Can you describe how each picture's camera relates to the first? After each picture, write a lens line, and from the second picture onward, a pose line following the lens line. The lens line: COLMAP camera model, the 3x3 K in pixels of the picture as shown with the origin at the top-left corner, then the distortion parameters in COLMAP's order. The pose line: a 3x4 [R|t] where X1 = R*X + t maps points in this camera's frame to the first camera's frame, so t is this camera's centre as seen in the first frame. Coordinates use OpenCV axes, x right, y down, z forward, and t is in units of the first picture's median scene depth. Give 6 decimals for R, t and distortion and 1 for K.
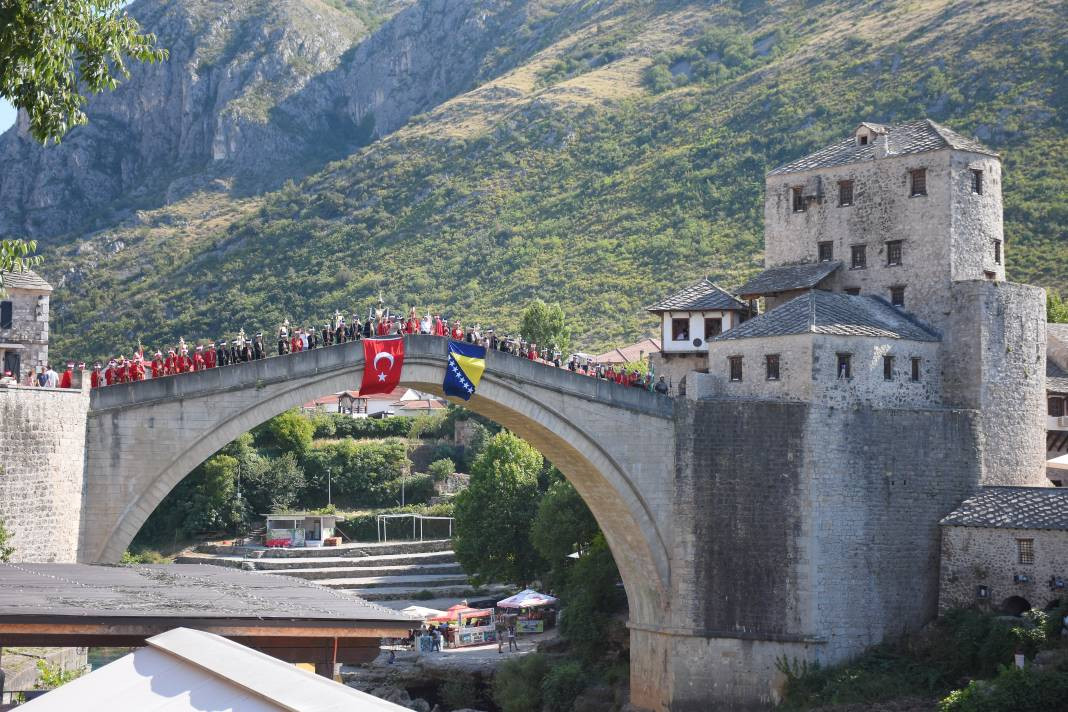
lens RADIAL K [[1907.8, 0, 534.0], [0, 1907.8, 356.0], [0, 0, 1]] dist [0.368908, 0.159309]
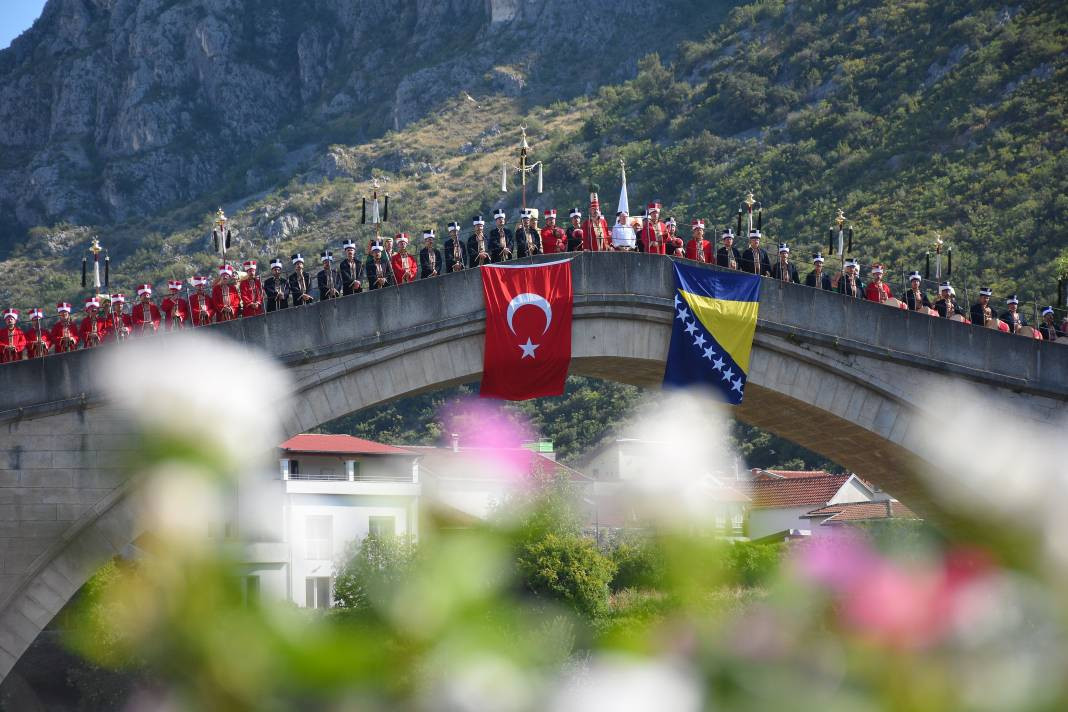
lens RADIAL K [[4382.5, 0, 534.0], [0, 4382.5, 356.0], [0, 0, 1]] dist [1.847156, 1.567795]
pose [[0.984347, -0.042993, -0.170916, 0.044551], [0.038307, 0.998797, -0.030623, 0.019922], [0.172027, 0.023596, 0.984810, -0.011605]]
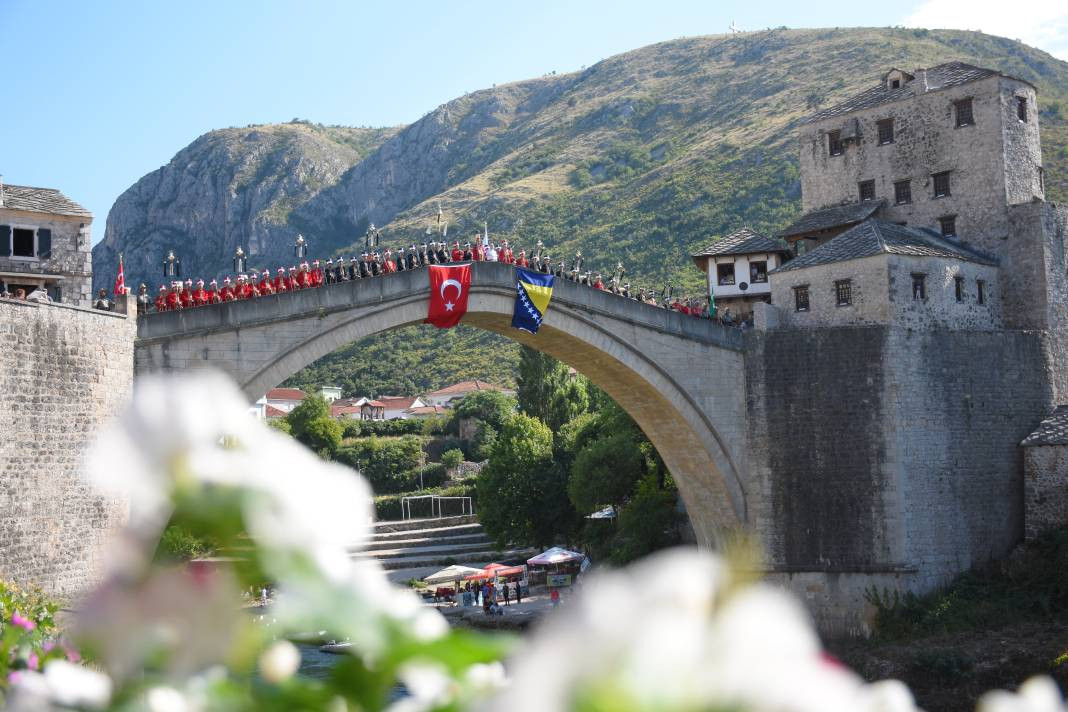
lens RADIAL K [[1354.7, 0, 534.0], [0, 1354.7, 356.0], [0, 0, 1]] dist [0.074430, 0.290194]
pose [[0.998467, -0.036469, 0.041641, -0.029726], [0.037942, 0.998662, -0.035141, 0.026699], [-0.040304, 0.036667, 0.998514, 0.150031]]
